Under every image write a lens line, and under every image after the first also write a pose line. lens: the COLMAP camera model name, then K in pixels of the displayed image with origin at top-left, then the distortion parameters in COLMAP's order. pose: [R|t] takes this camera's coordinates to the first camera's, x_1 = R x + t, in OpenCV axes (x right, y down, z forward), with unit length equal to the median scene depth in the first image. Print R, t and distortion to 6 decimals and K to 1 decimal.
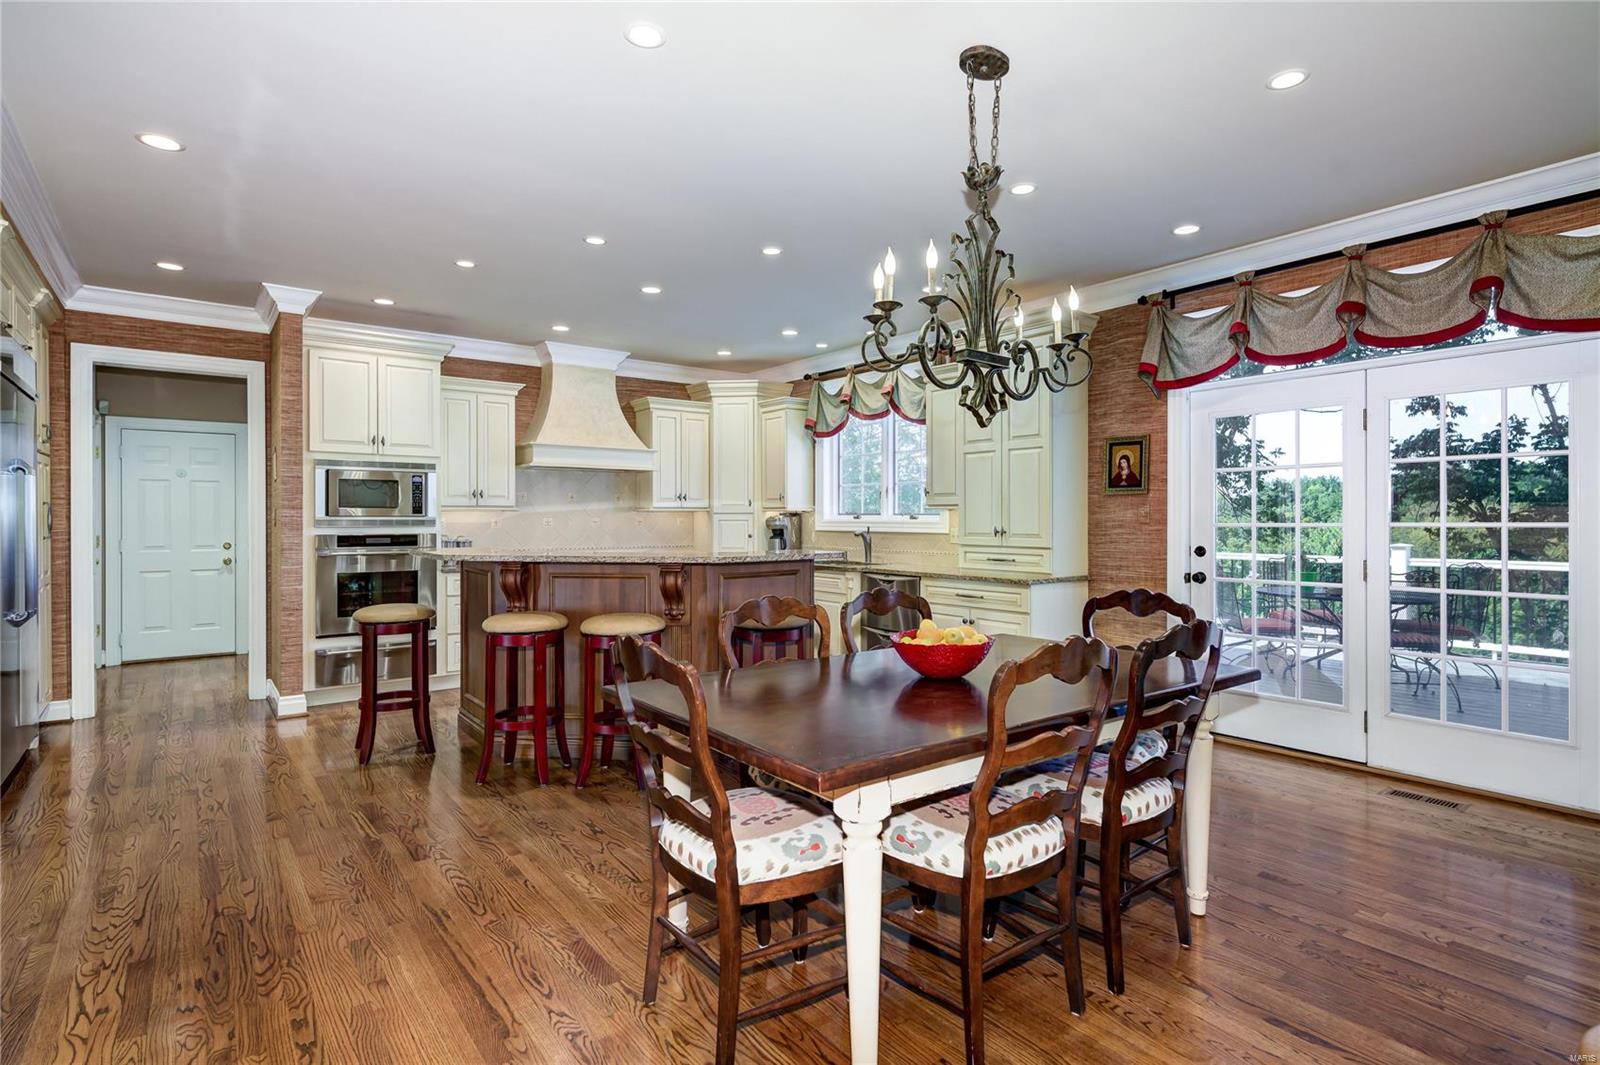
lens RADIAL K [[785.6, 0, 811.1], [0, 785.6, 524.5], [0, 0, 1]] dist [0.006436, 0.000347]
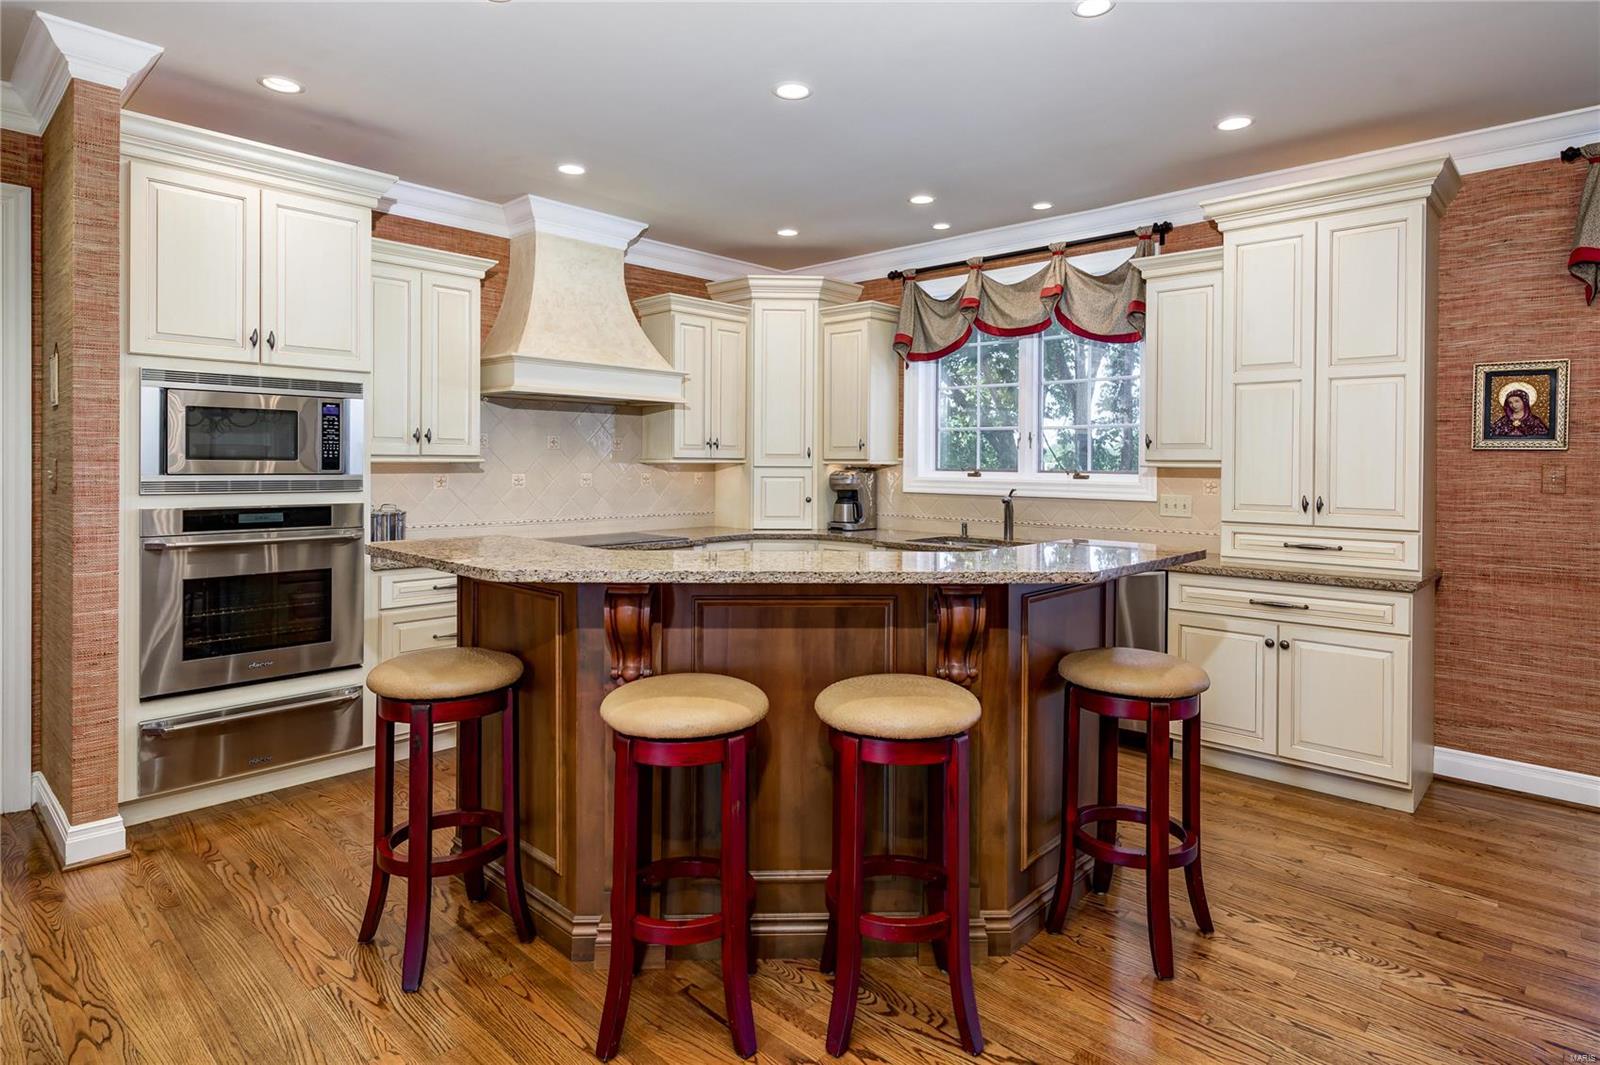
lens RADIAL K [[856.7, 0, 825.4], [0, 856.7, 471.4], [0, 0, 1]] dist [-0.003639, 0.002298]
pose [[0.986086, 0.005126, 0.166156, -0.238545], [-0.005226, 0.999986, 0.000166, -0.013798], [-0.166153, -0.001032, 0.986100, 0.311899]]
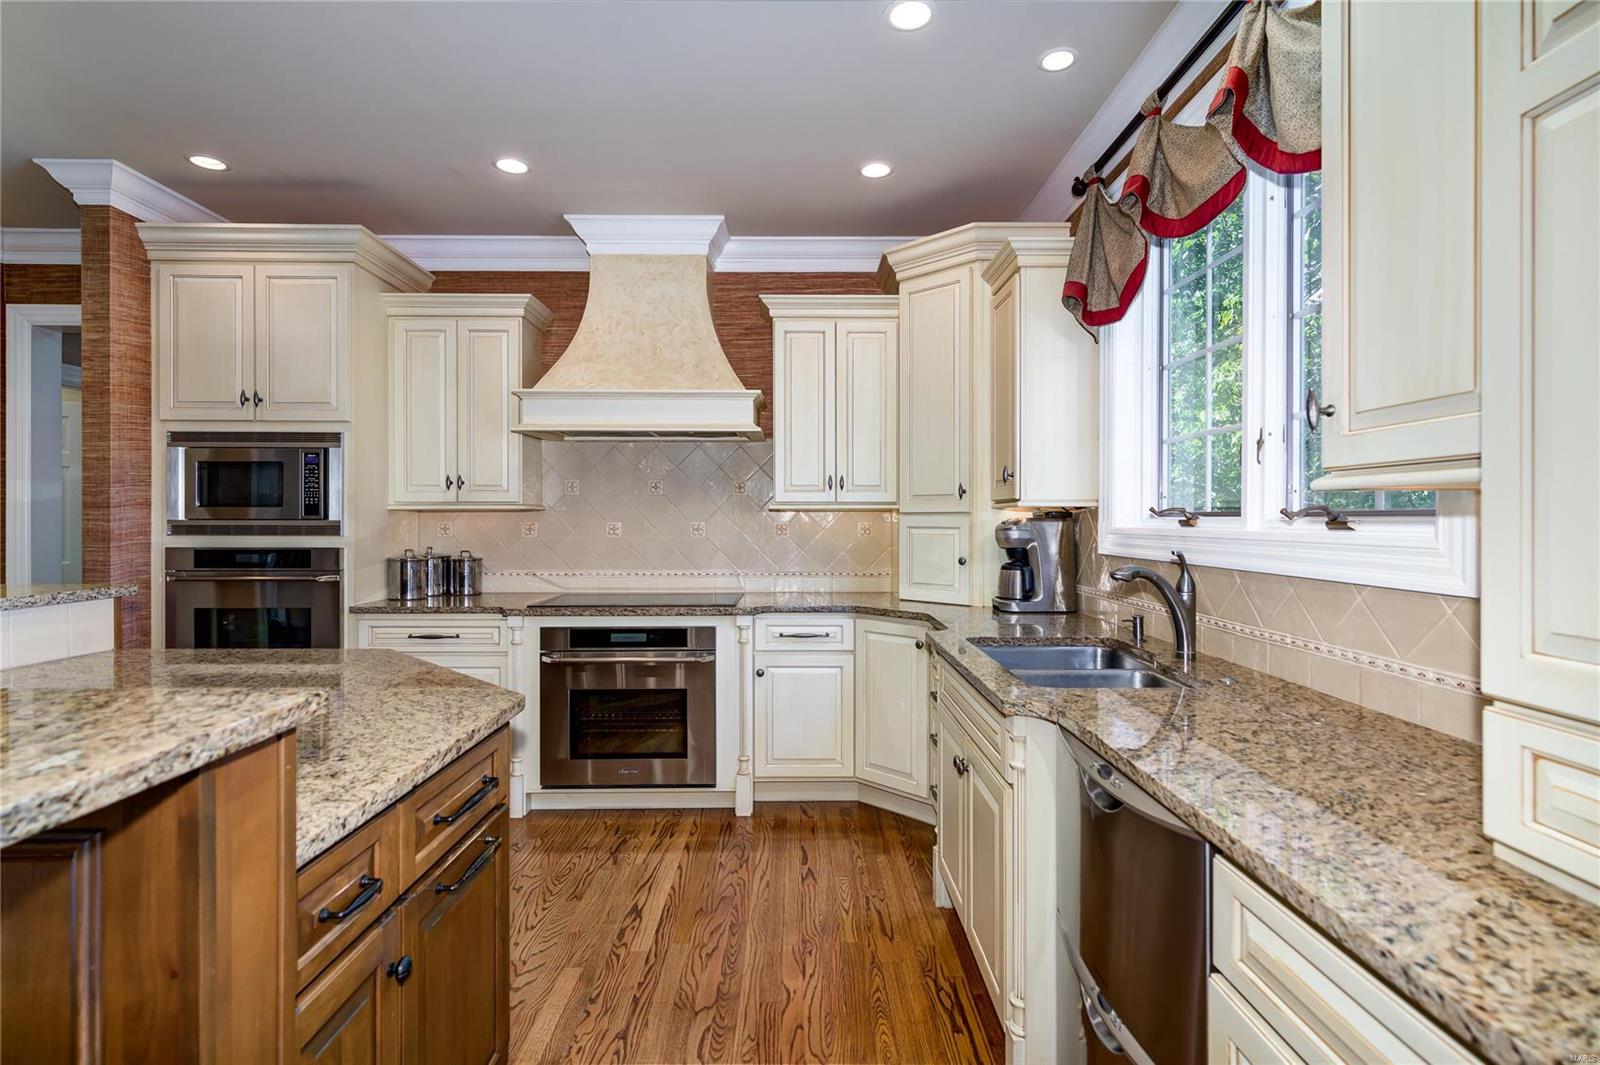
lens RADIAL K [[785.6, 0, 800.6], [0, 785.6, 520.6], [0, 0, 1]] dist [0.006436, 0.000347]
pose [[0.792292, 0.001334, -0.610140, 0.166254], [-0.006600, 0.999958, -0.006385, -0.008021], [0.610106, 0.009086, 0.792268, 0.718839]]
